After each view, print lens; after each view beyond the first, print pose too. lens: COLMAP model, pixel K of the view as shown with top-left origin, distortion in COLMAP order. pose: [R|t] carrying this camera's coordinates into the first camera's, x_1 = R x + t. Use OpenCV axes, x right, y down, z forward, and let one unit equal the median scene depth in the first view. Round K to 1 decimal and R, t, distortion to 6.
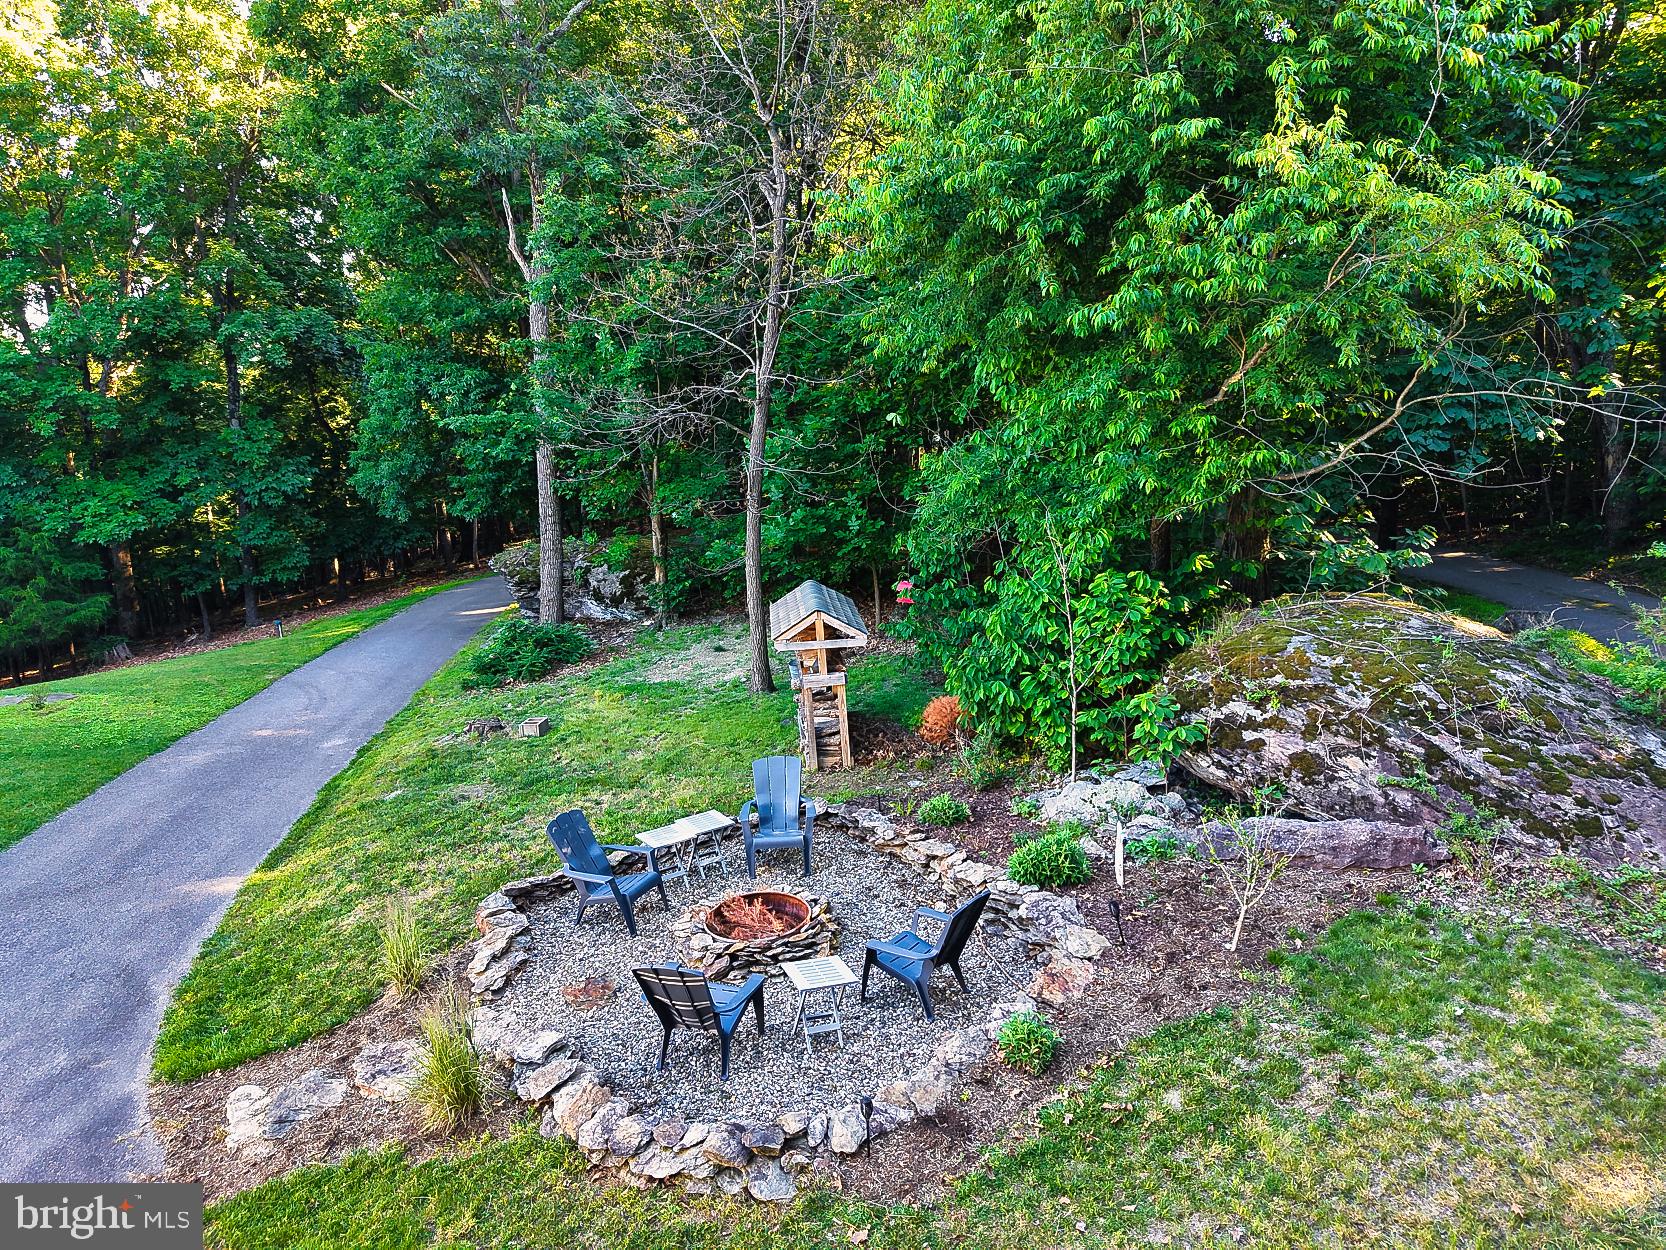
lens RADIAL K [[1112.7, 0, 833.2], [0, 1112.7, 617.0], [0, 0, 1]] dist [0.035284, -0.031286]
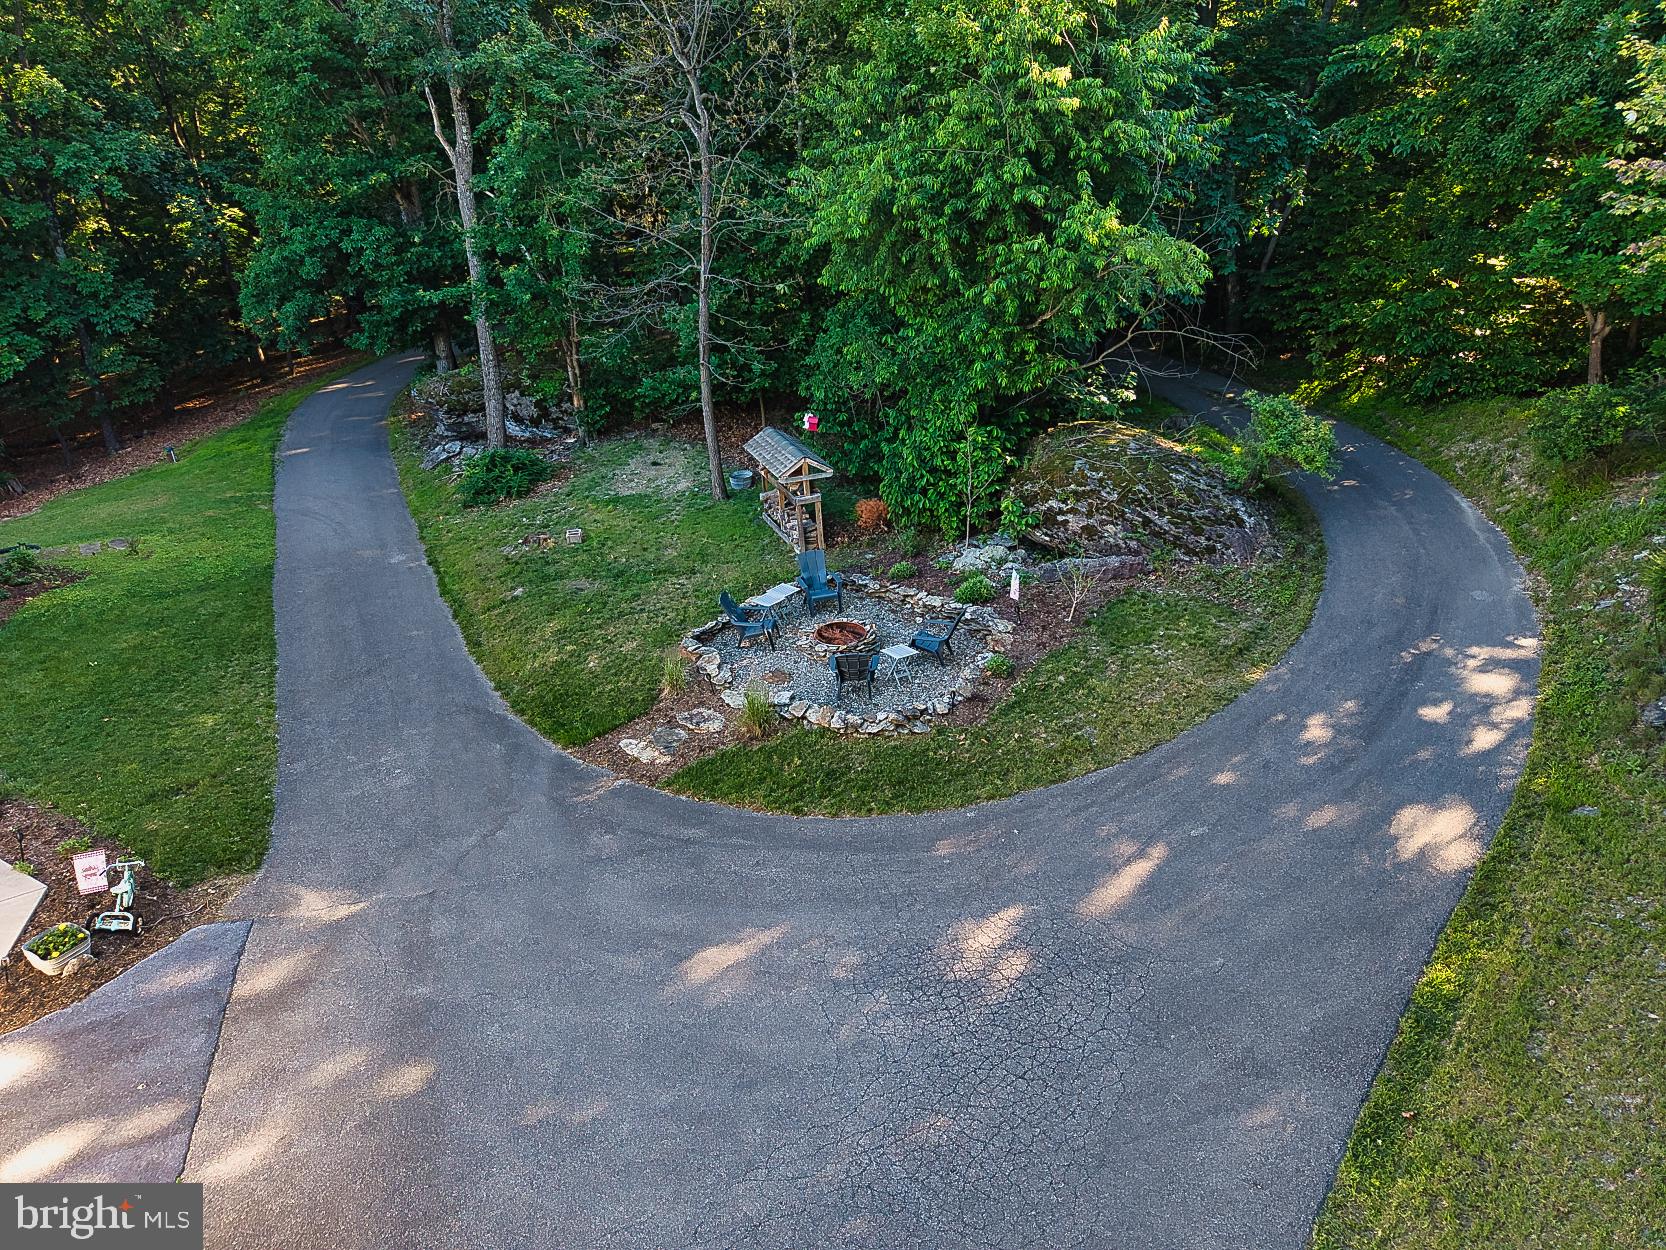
lens RADIAL K [[1112.7, 0, 822.4], [0, 1112.7, 620.9], [0, 0, 1]] dist [0.035284, -0.031286]
pose [[0.964113, -0.108698, 0.242220, -0.521536], [0.048784, 0.969342, 0.240824, -0.209276], [-0.260971, -0.220365, 0.939858, -0.765219]]
